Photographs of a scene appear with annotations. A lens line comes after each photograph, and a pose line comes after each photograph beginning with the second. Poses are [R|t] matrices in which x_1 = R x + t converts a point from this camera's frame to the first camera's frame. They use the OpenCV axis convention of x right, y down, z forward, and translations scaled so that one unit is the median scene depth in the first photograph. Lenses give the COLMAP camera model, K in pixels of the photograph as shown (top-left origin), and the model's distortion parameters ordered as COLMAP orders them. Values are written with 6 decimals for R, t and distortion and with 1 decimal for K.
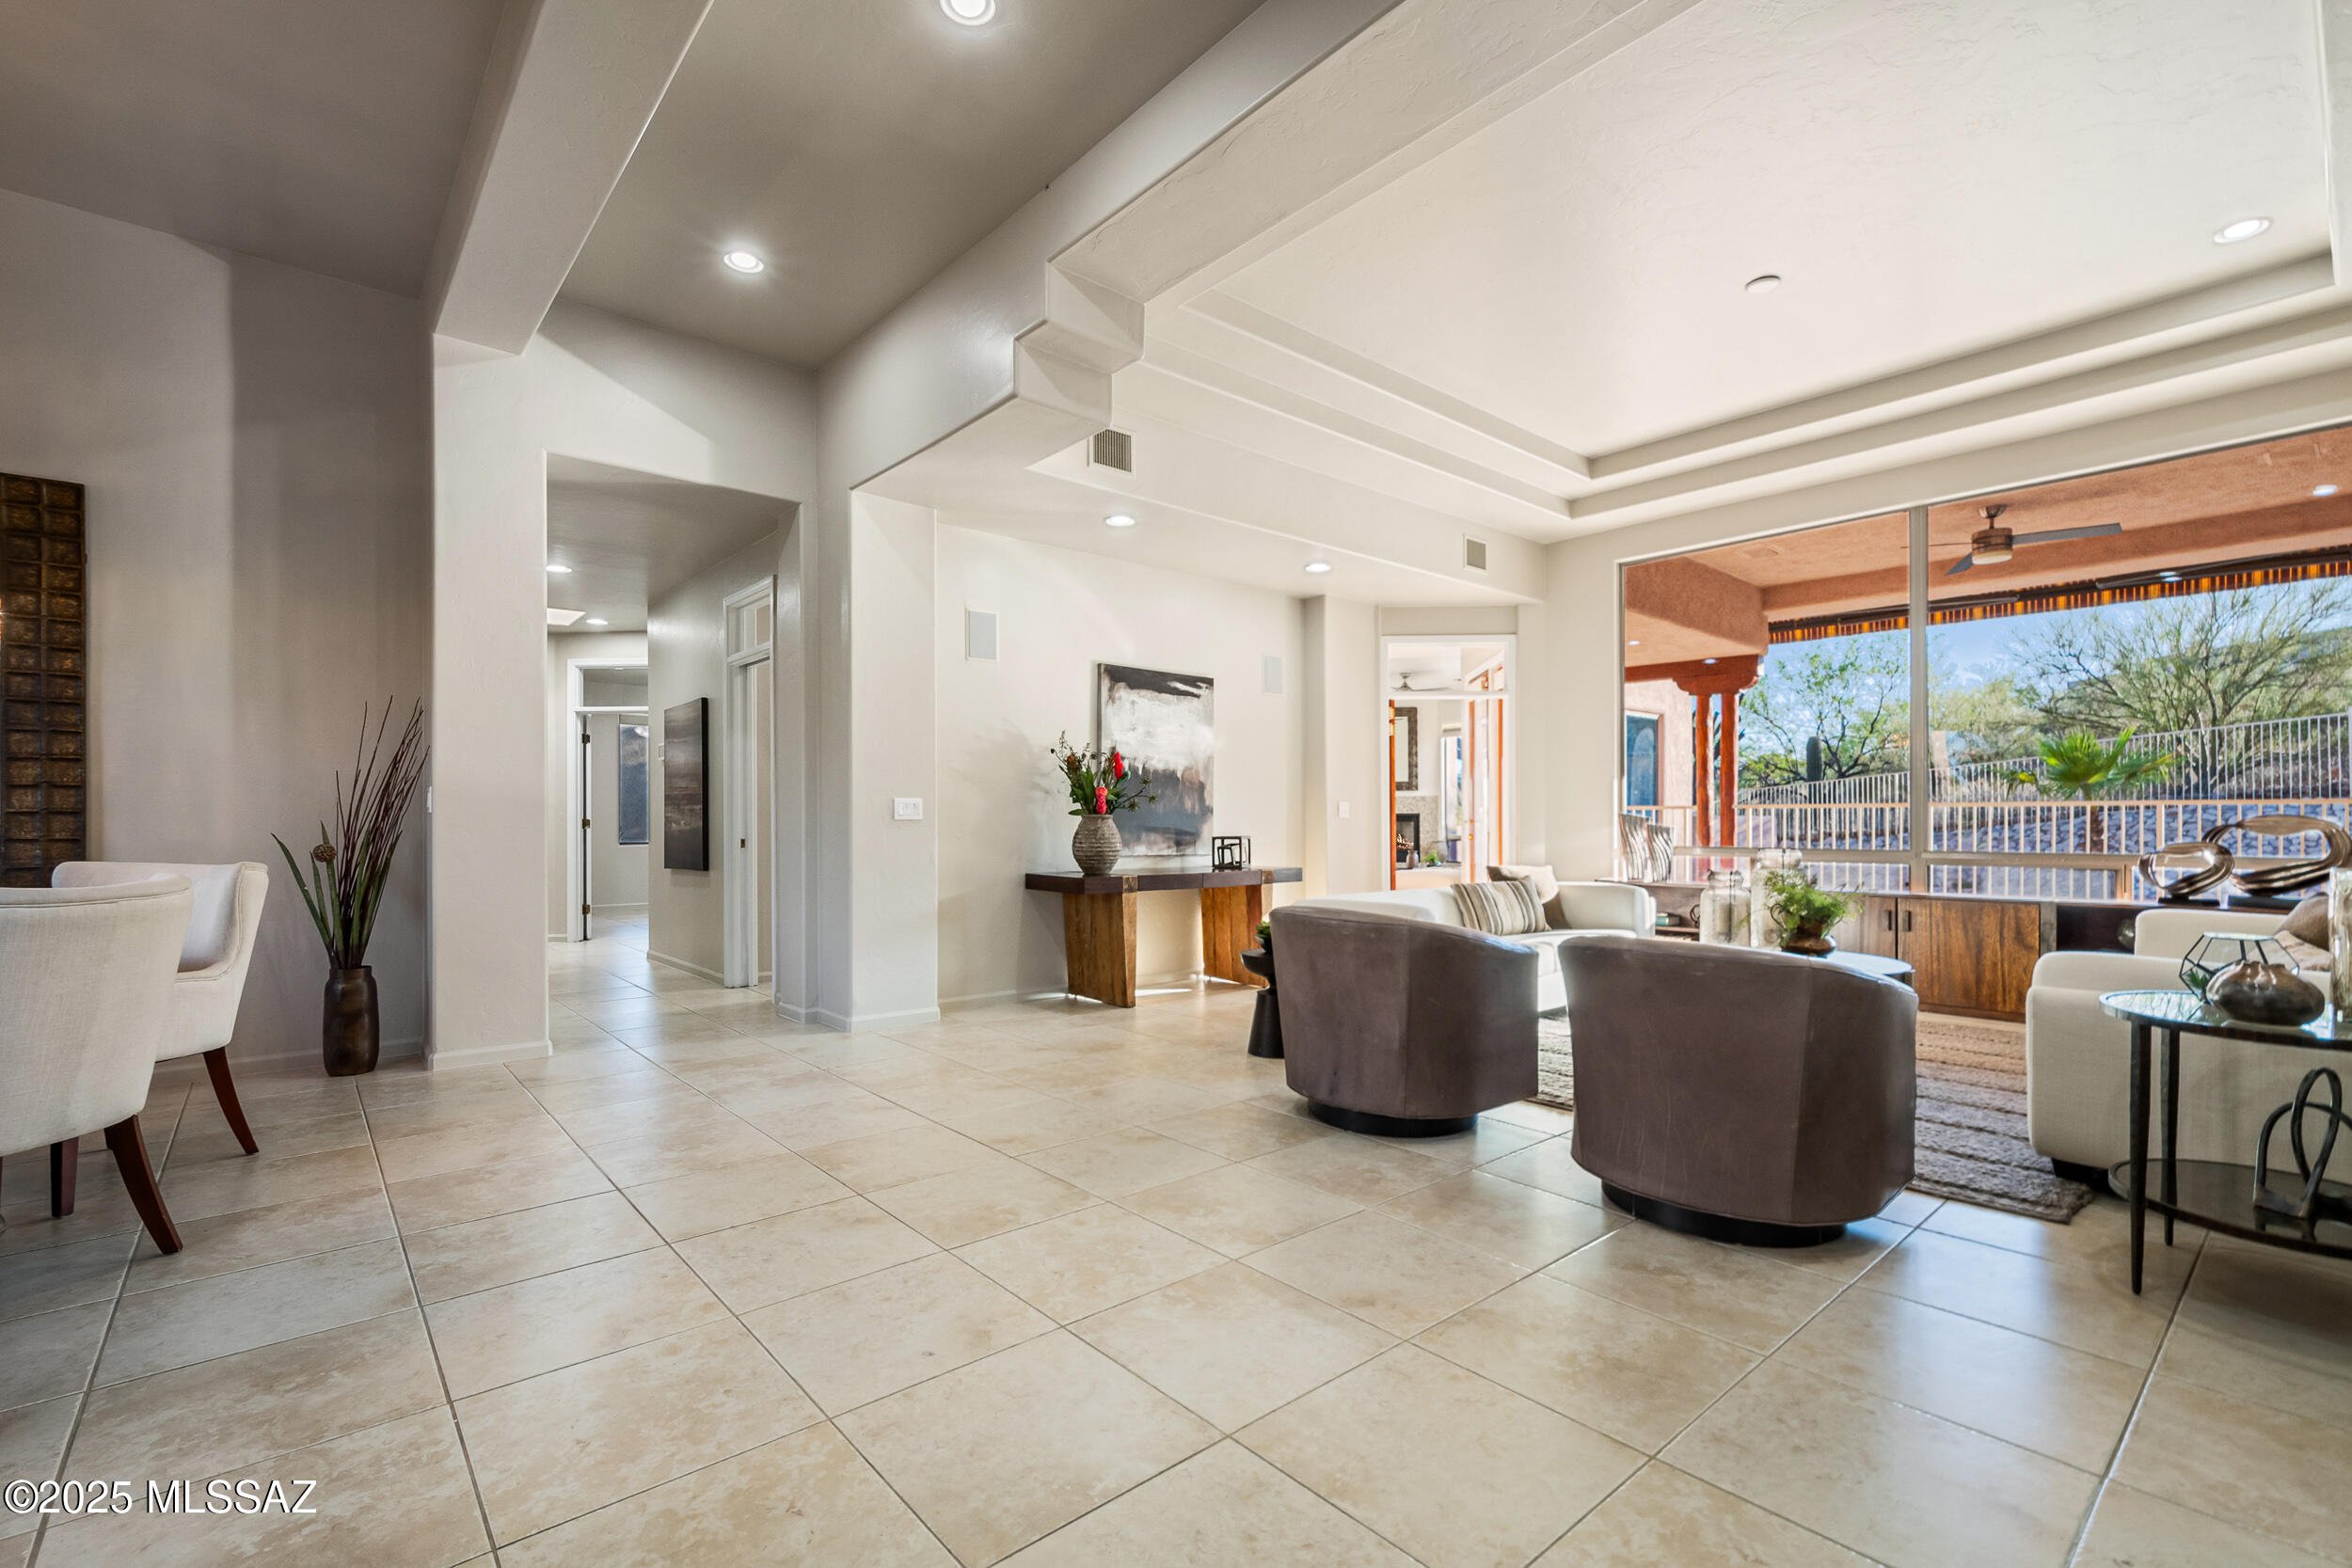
lens RADIAL K [[1031.9, 0, 1164.4], [0, 1031.9, 814.1], [0, 0, 1]] dist [0.006564, -0.000502]
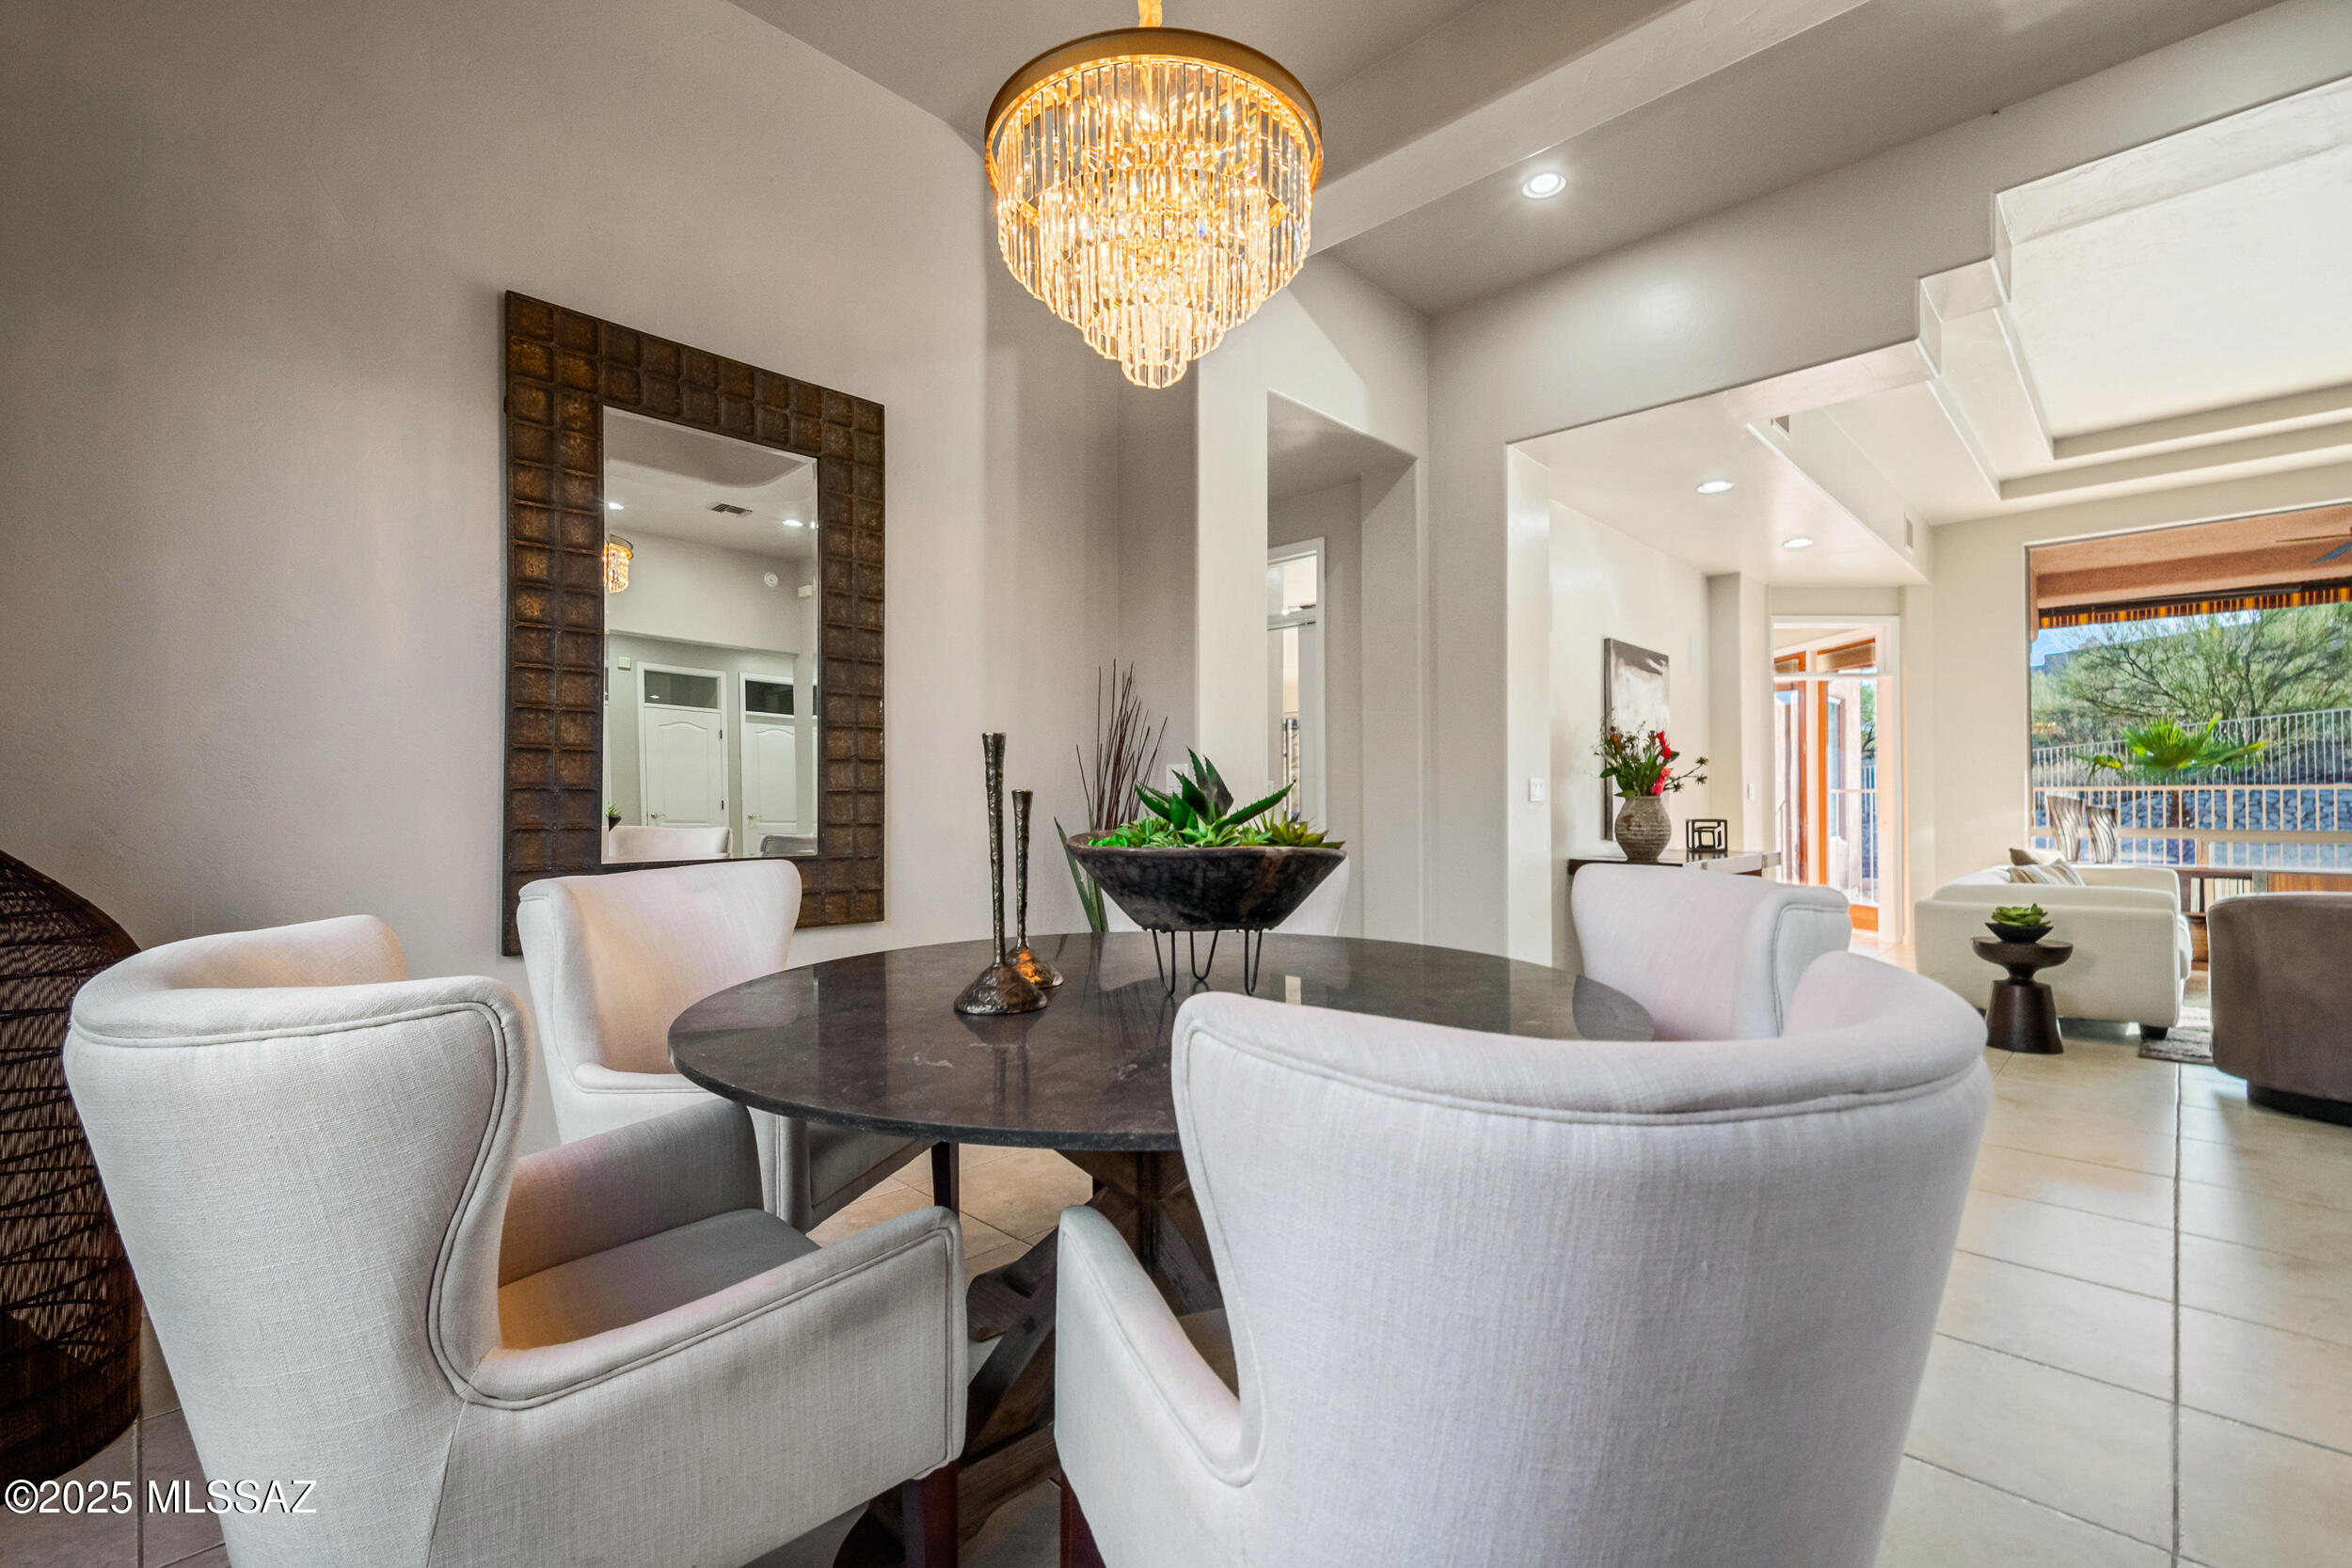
lens RADIAL K [[1031.9, 0, 1164.4], [0, 1031.9, 814.1], [0, 0, 1]] dist [0.006564, -0.000502]
pose [[0.995582, -0.001377, 0.093889, -0.478652], [0.000063, 0.999902, 0.014001, 0.003186], [-0.093899, -0.013933, 0.995484, 0.070054]]
